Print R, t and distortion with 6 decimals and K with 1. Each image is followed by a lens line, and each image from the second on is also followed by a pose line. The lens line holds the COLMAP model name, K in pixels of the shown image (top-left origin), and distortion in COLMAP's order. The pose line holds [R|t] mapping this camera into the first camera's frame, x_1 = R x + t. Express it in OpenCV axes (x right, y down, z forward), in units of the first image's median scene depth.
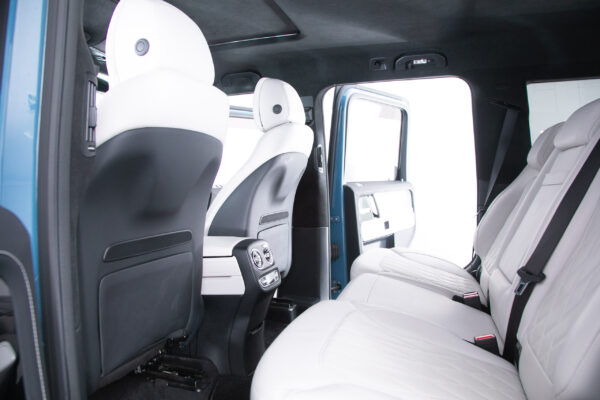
lens RADIAL K [[401.6, 0, 300.0], [0, 401.6, 200.0], [0, 0, 1]] dist [-0.142103, 0.068853]
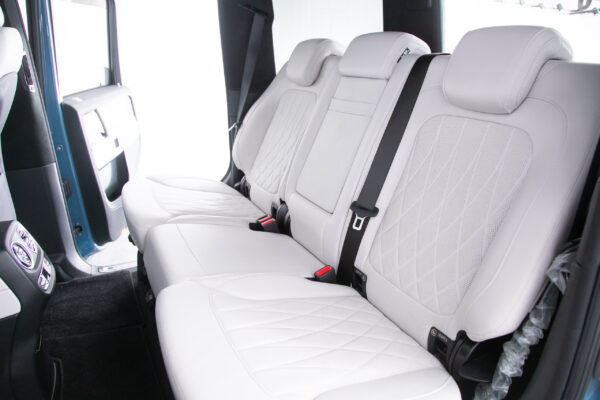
lens RADIAL K [[401.6, 0, 300.0], [0, 401.6, 200.0], [0, 0, 1]] dist [-0.142103, 0.068853]
pose [[0.706042, -0.244354, 0.664678, -0.124877], [0.038943, 0.950561, 0.308086, -0.086206], [-0.707099, -0.191637, 0.680652, 0.173711]]
